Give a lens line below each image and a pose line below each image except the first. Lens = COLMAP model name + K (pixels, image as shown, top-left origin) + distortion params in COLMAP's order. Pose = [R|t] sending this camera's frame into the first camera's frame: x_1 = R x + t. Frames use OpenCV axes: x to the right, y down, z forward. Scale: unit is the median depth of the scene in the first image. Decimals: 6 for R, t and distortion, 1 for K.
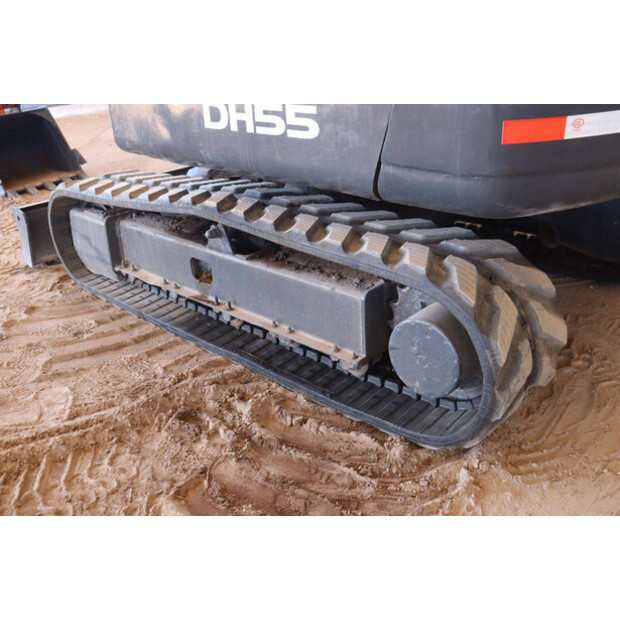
lens RADIAL K [[650.4, 0, 310.0], [0, 650.4, 310.0], [0, 0, 1]] dist [-0.040793, 0.009404]
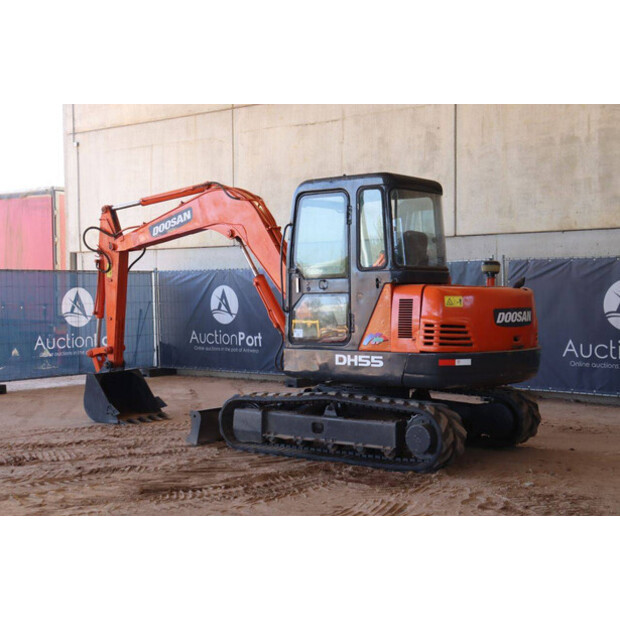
lens RADIAL K [[958.1, 0, 310.0], [0, 958.1, 310.0], [0, 0, 1]] dist [0.103032, 0.072544]
pose [[0.992846, 0.052592, 0.107195, -0.749632], [-0.004439, 0.913405, -0.407027, 1.216007], [-0.119319, 0.403640, 0.907104, -2.896983]]
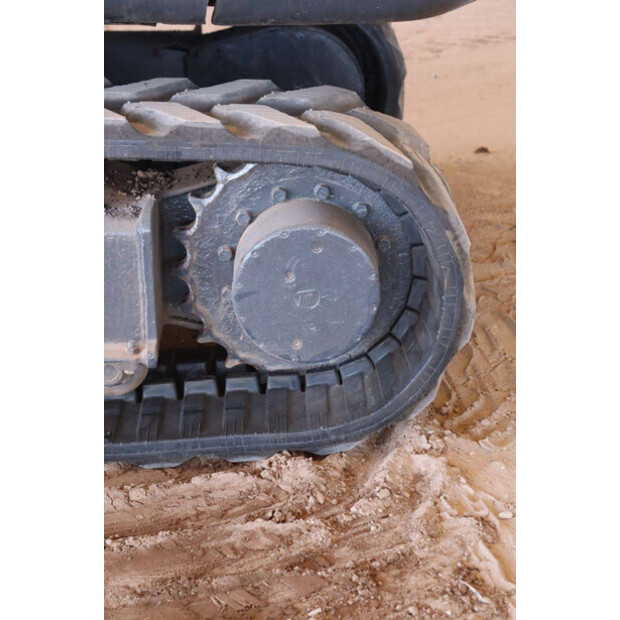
lens RADIAL K [[1475.2, 0, 310.0], [0, 1475.2, 310.0], [0, 0, 1]] dist [0.787027, -0.000905]
pose [[0.707865, -0.196328, 0.678514, -0.666516], [0.262494, 0.964919, 0.005350, 0.075878], [-0.655762, 0.174319, 0.734568, 0.028917]]
